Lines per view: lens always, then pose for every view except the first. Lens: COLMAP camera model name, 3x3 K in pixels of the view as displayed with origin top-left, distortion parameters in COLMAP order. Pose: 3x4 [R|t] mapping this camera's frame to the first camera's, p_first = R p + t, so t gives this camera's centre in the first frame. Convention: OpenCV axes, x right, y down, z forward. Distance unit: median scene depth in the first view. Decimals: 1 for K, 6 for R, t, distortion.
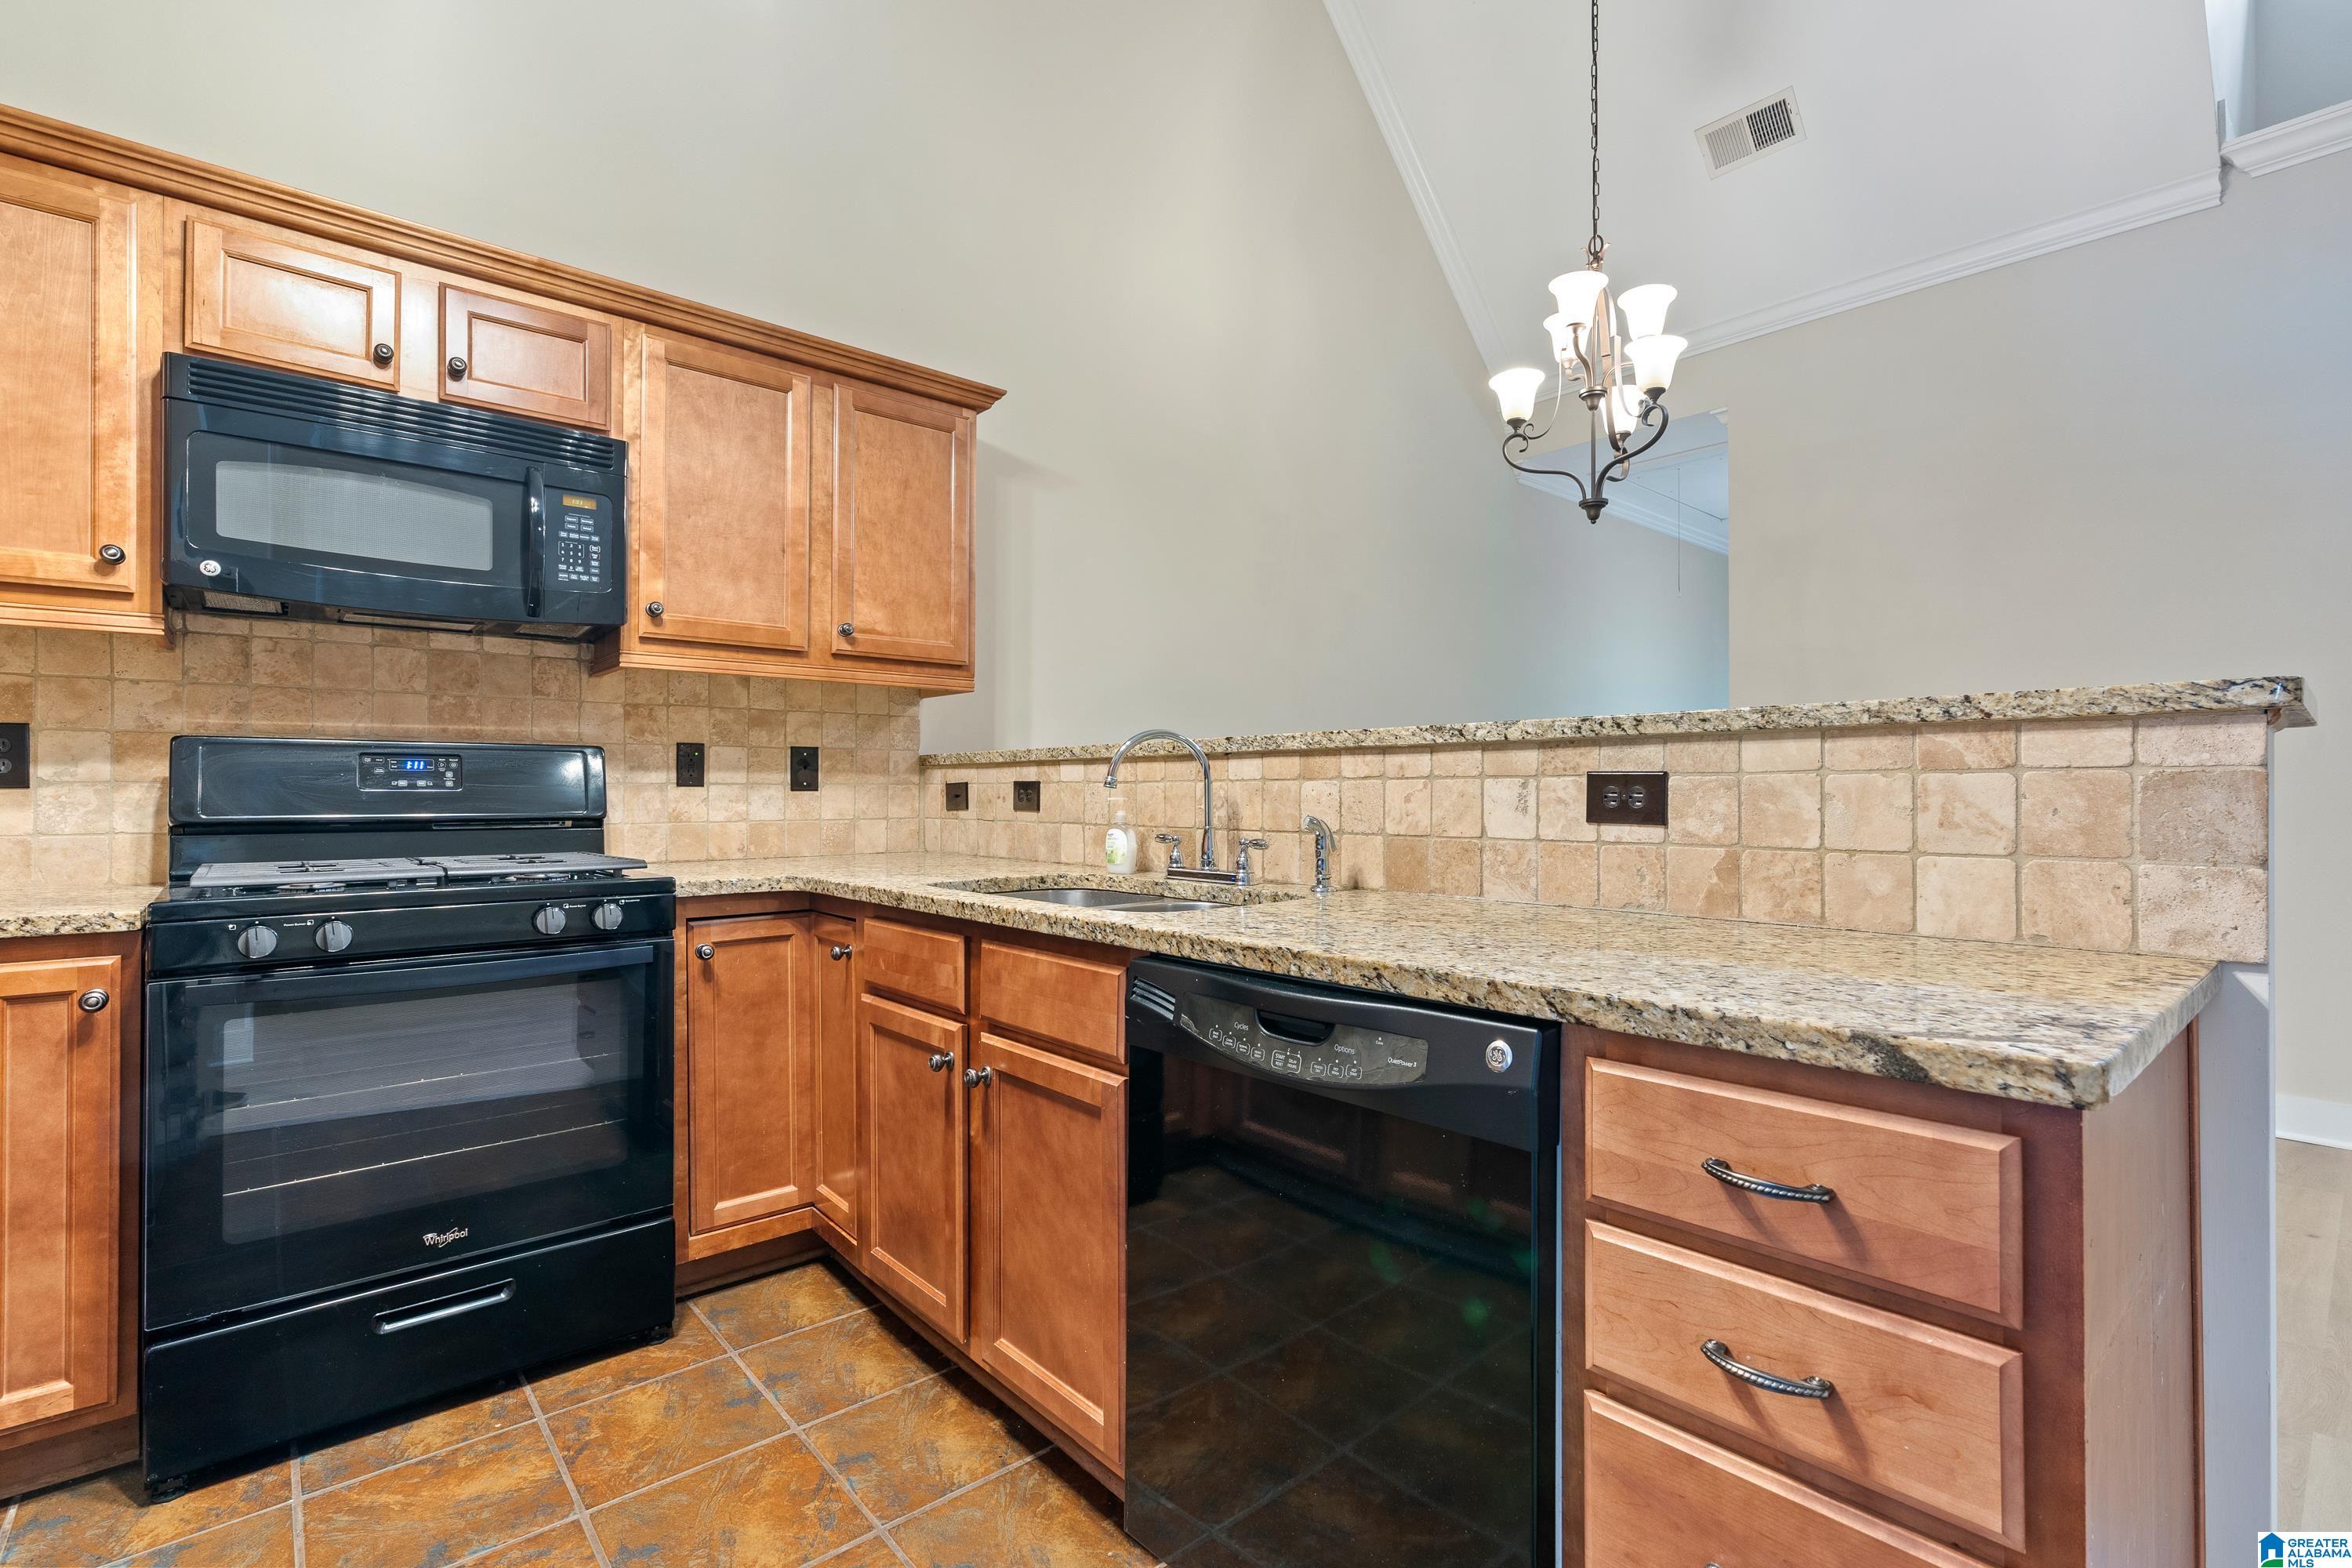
lens RADIAL K [[1072.4, 0, 1178.3], [0, 1072.4, 784.1], [0, 0, 1]] dist [-0.009158, 0.004388]
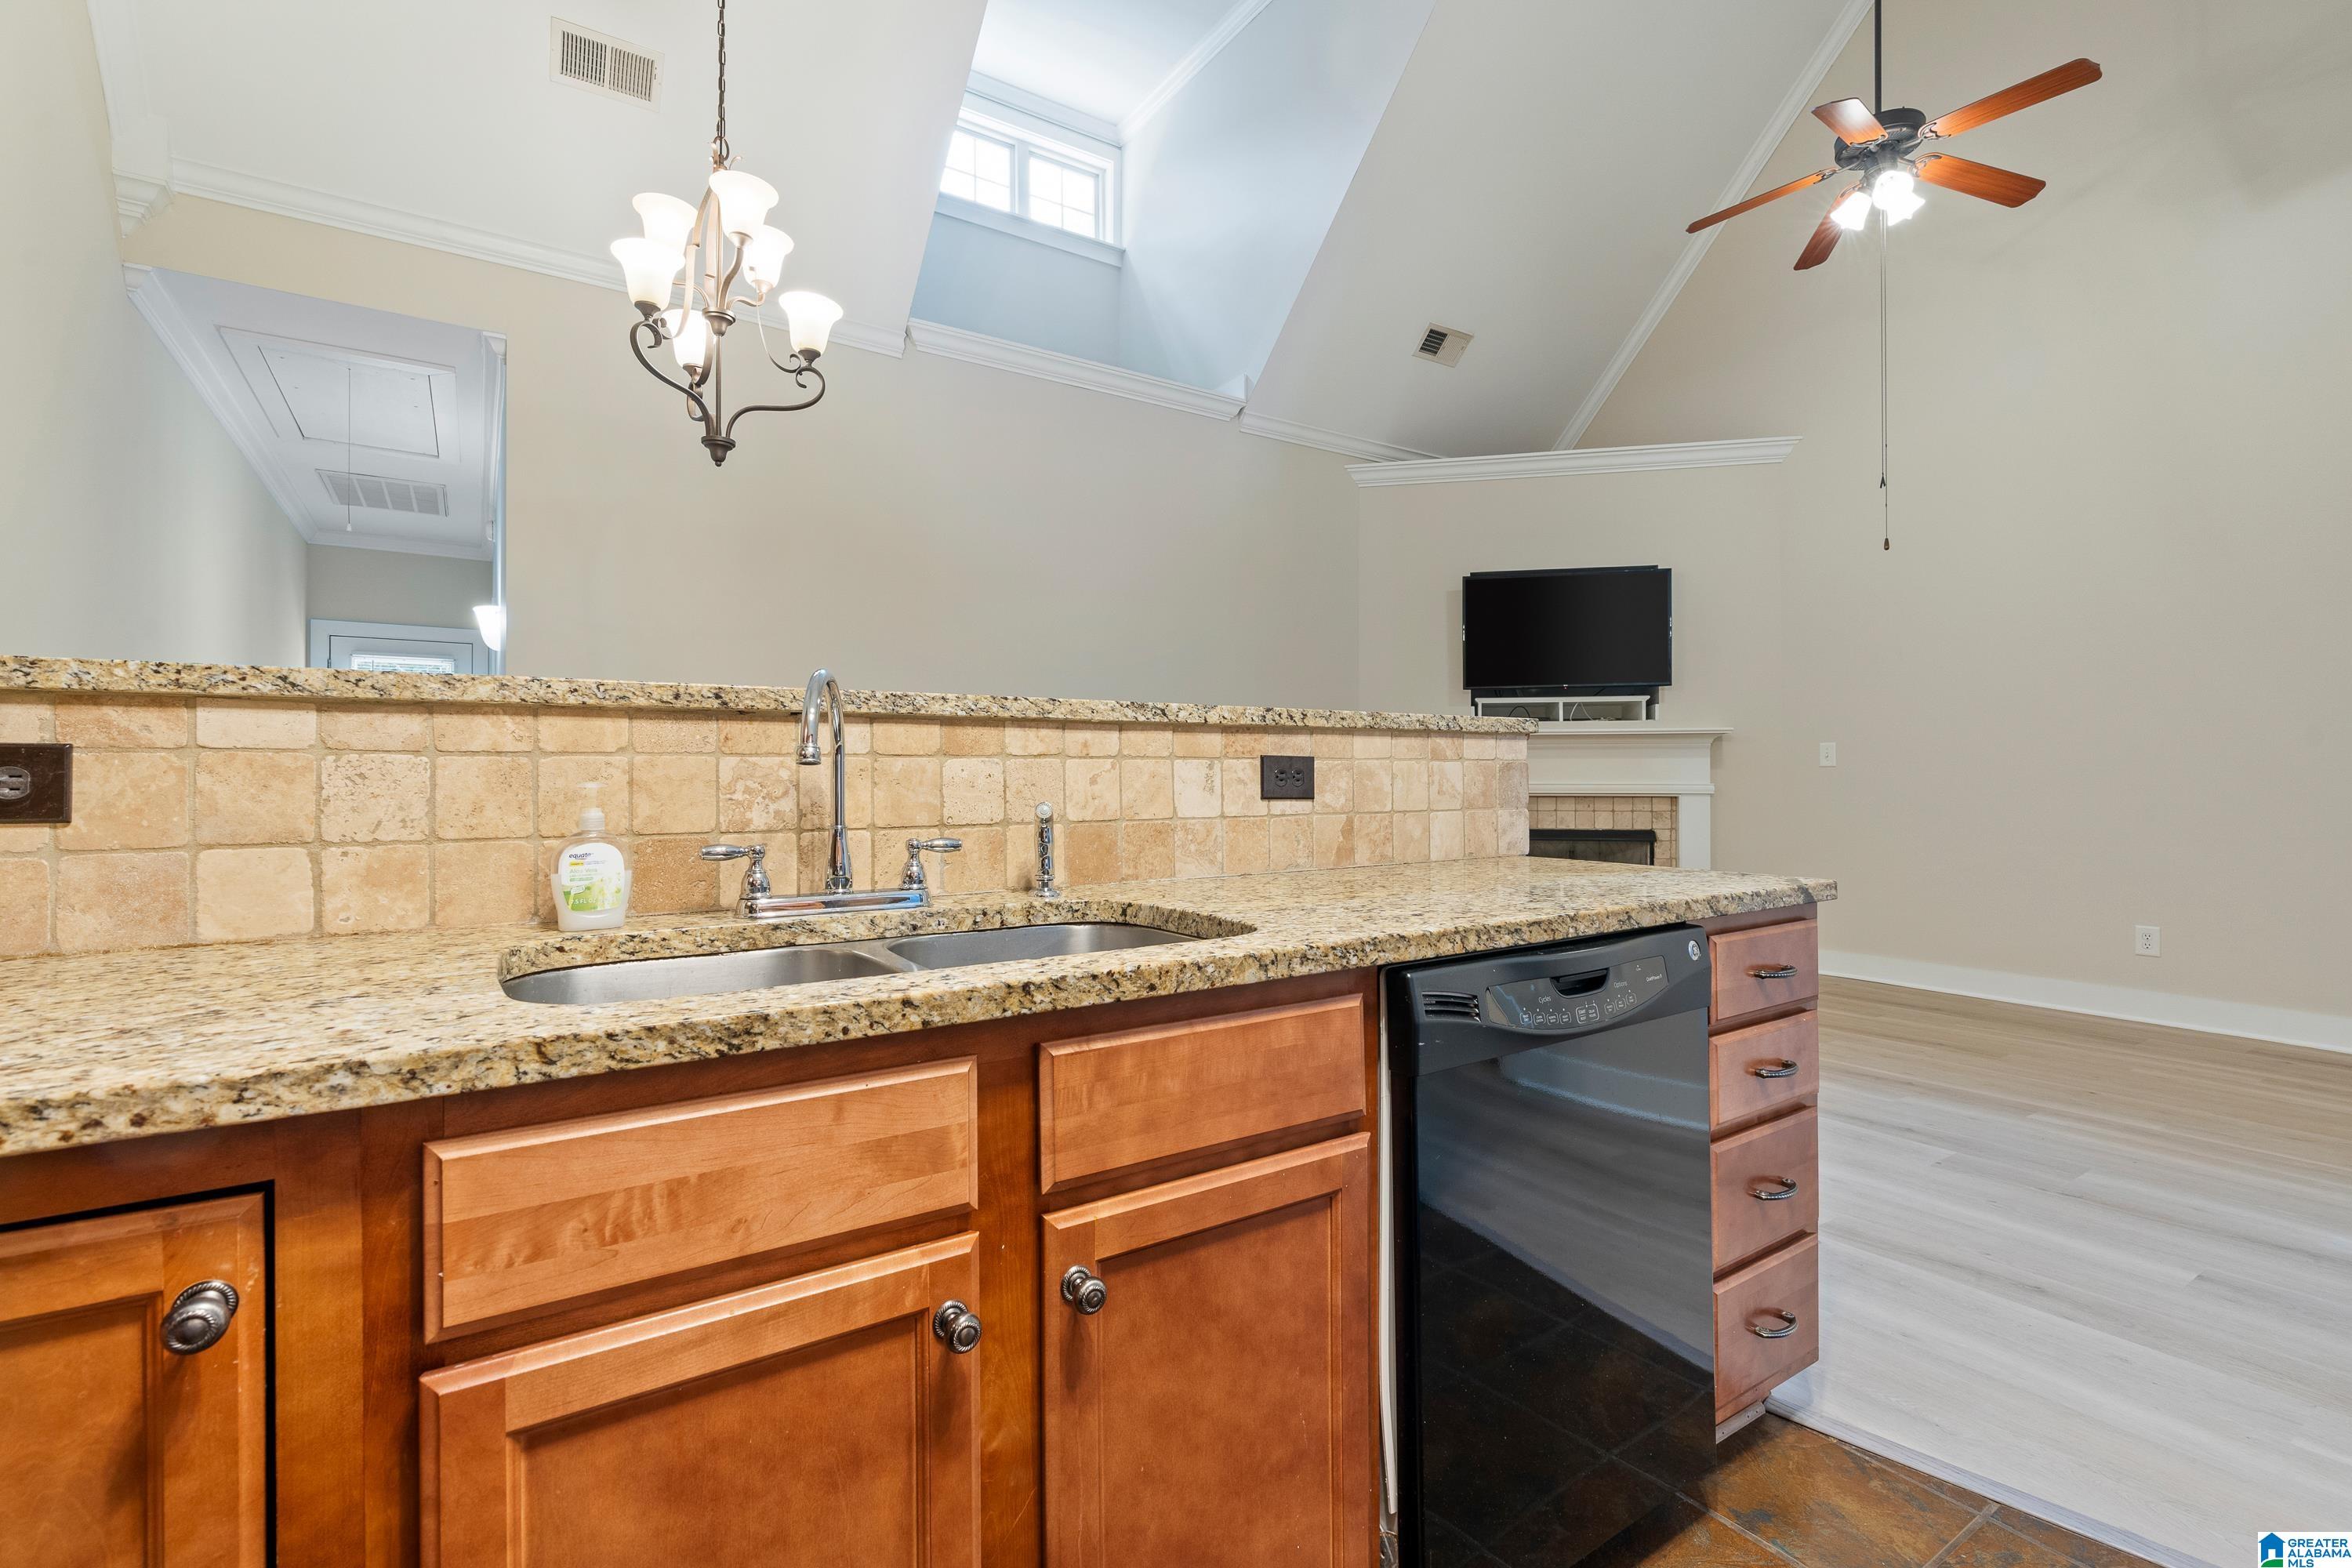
lens RADIAL K [[1072.4, 0, 1174.3], [0, 1072.4, 773.5], [0, 0, 1]] dist [-0.009158, 0.004388]
pose [[0.120757, 0.001995, 0.992680, -0.666161], [-0.005287, 0.999985, -0.001367, 0.008779], [-0.992668, -0.005083, 0.120765, 0.818189]]
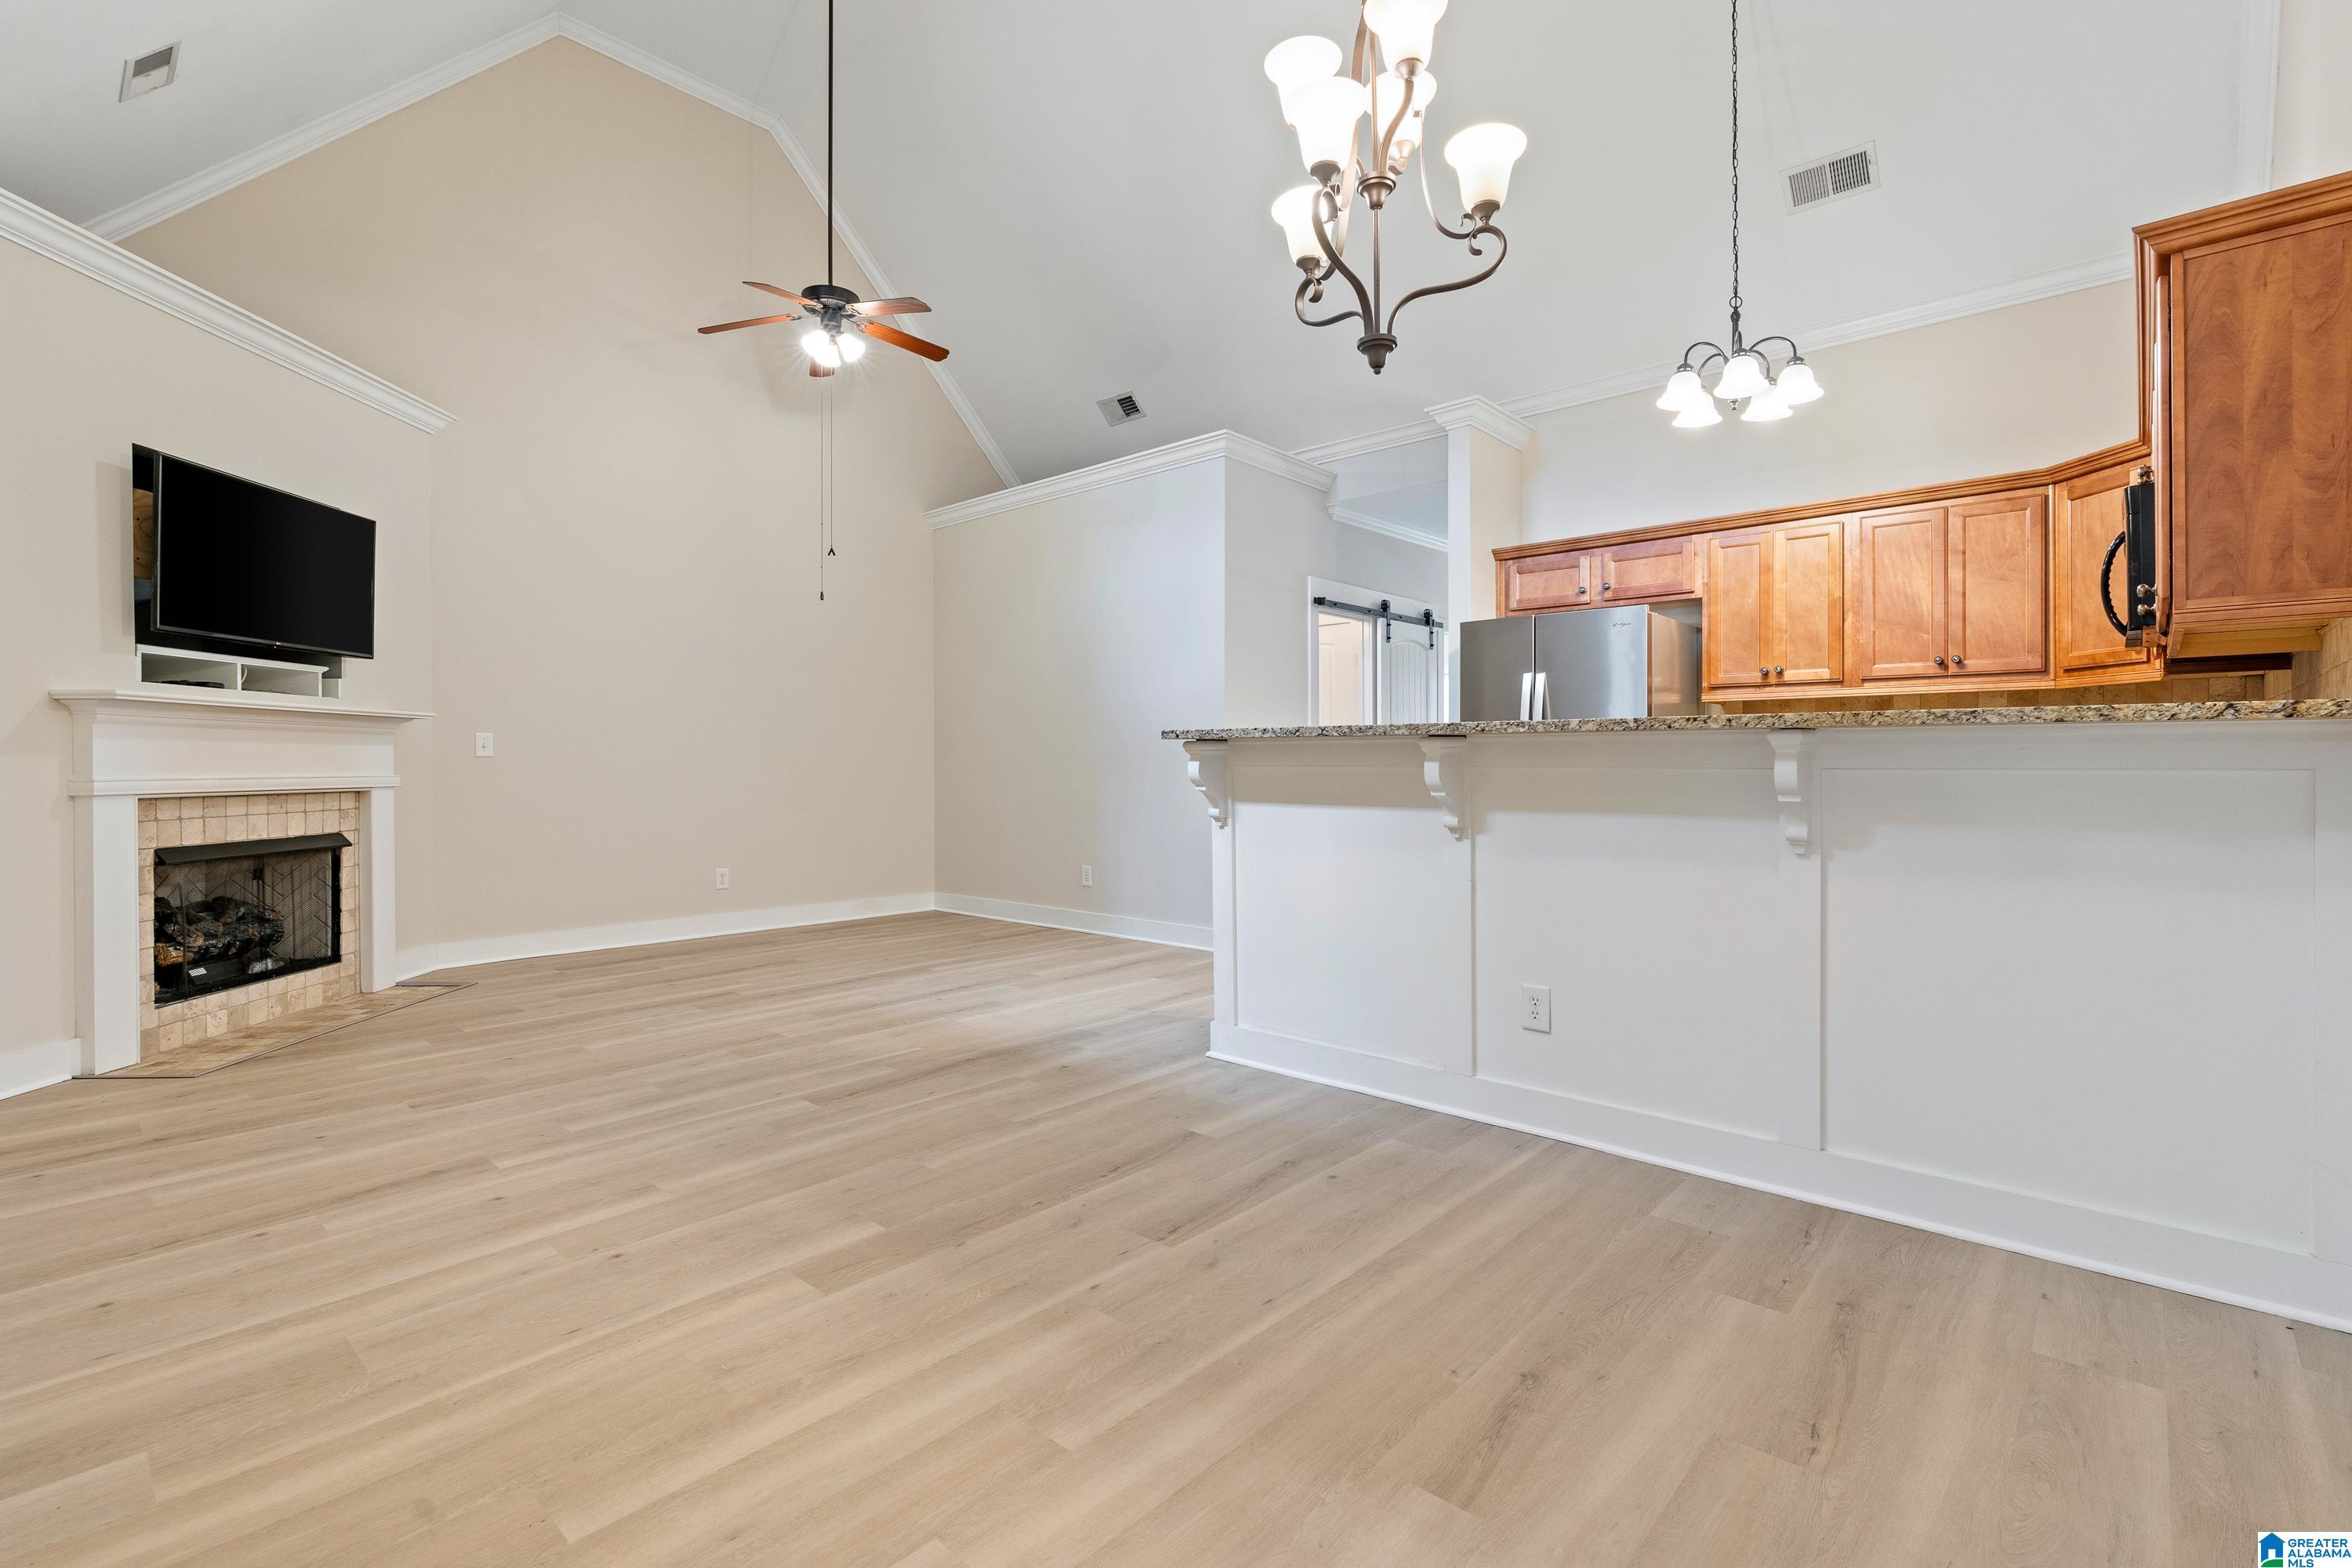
lens RADIAL K [[1072.4, 0, 1182.8], [0, 1072.4, 759.2], [0, 0, 1]] dist [-0.009158, 0.004388]
pose [[-0.991255, 0.002447, -0.131936, 0.975285], [0.003812, 0.999942, -0.010099, 0.020899], [0.131903, -0.010513, -0.991207, 2.626110]]
